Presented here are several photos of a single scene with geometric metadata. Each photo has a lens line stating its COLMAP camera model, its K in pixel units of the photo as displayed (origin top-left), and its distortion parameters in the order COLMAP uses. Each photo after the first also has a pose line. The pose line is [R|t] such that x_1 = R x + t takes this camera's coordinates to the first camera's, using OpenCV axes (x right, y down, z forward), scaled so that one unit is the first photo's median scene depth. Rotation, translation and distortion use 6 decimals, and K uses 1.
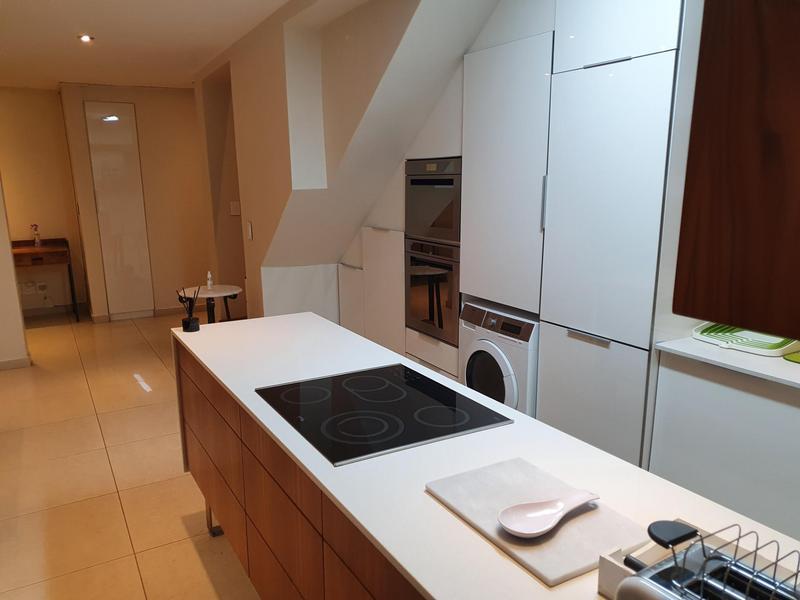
lens RADIAL K [[619.2, 0, 399.0], [0, 619.2, 299.9], [0, 0, 1]] dist [0.063580, -0.014846]
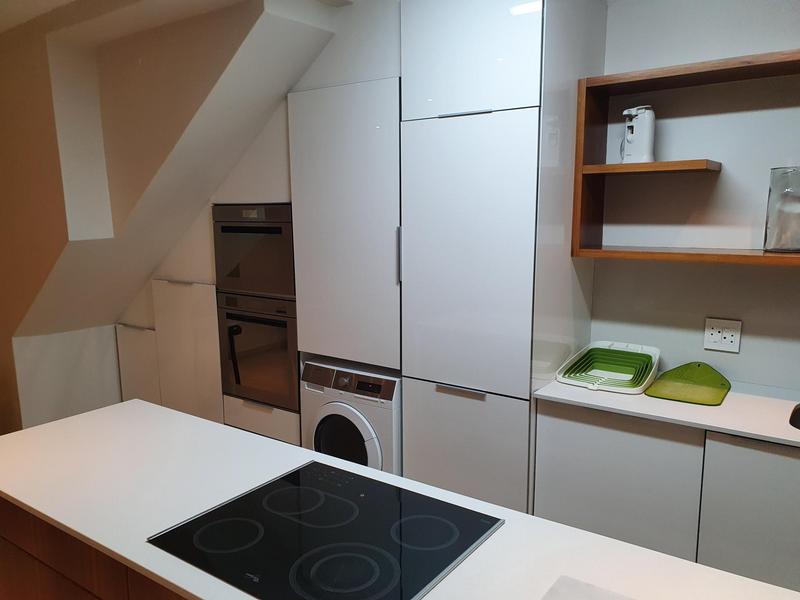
lens RADIAL K [[619.2, 0, 399.4], [0, 619.2, 304.1], [0, 0, 1]] dist [0.063580, -0.014846]
pose [[0.917390, -0.061419, 0.393222, -0.118196], [0.081831, 0.996019, -0.035340, -0.036823], [-0.389487, 0.064598, 0.918764, 0.109369]]
